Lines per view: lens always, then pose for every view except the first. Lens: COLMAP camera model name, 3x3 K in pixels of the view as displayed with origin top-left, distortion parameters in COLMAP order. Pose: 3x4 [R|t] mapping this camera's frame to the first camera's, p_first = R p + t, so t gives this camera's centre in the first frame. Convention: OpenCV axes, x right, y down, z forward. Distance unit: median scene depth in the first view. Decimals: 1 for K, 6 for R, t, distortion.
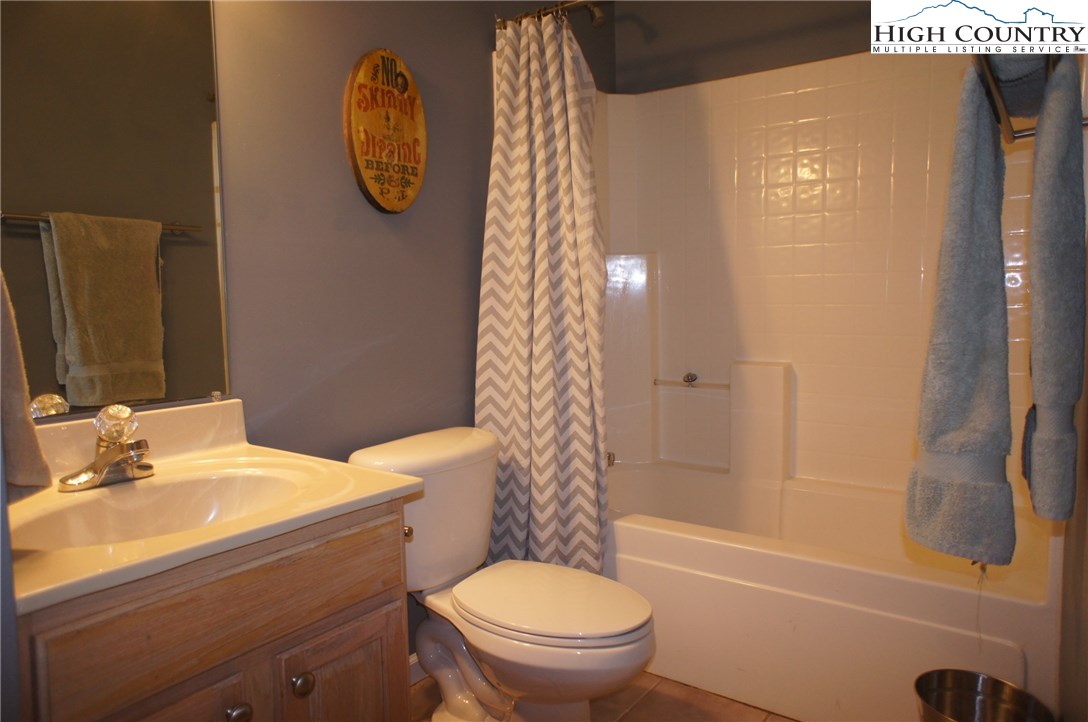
lens RADIAL K [[740.8, 0, 544.4], [0, 740.8, 358.3], [0, 0, 1]] dist [-0.029585, 0.037674]
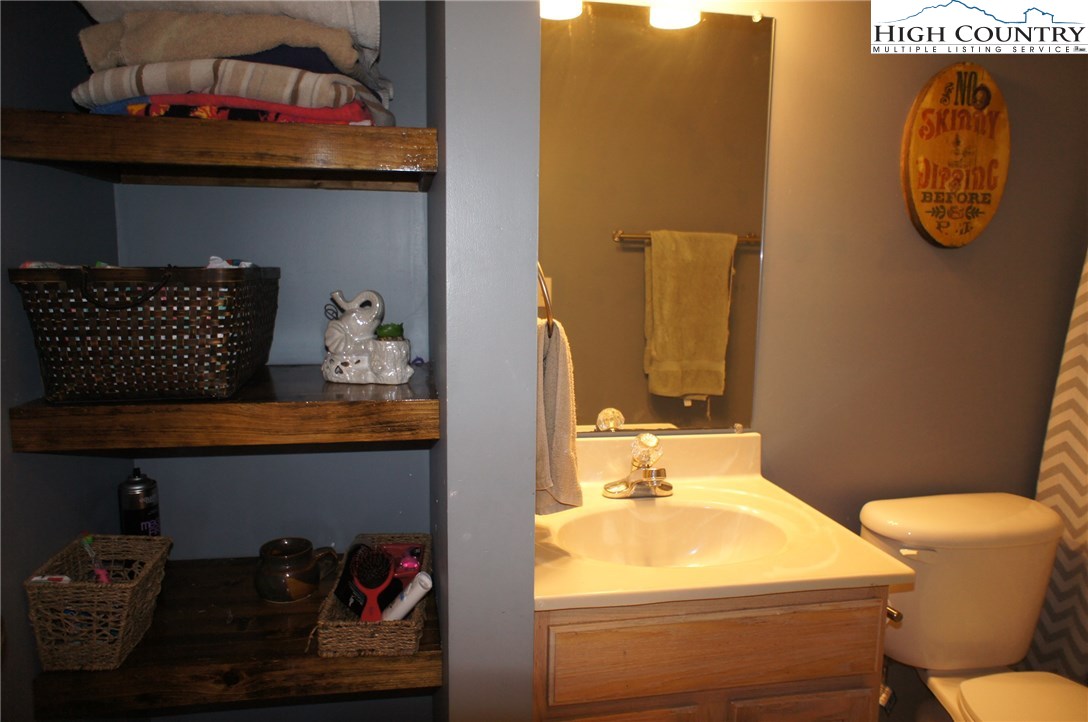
lens RADIAL K [[740.8, 0, 541.7], [0, 740.8, 359.1], [0, 0, 1]] dist [-0.029585, 0.037674]
pose [[0.712346, 0.118972, -0.691671, 0.076477], [-0.083680, 0.992895, 0.084603, -0.098308], [0.696822, -0.002387, 0.717240, 0.012421]]
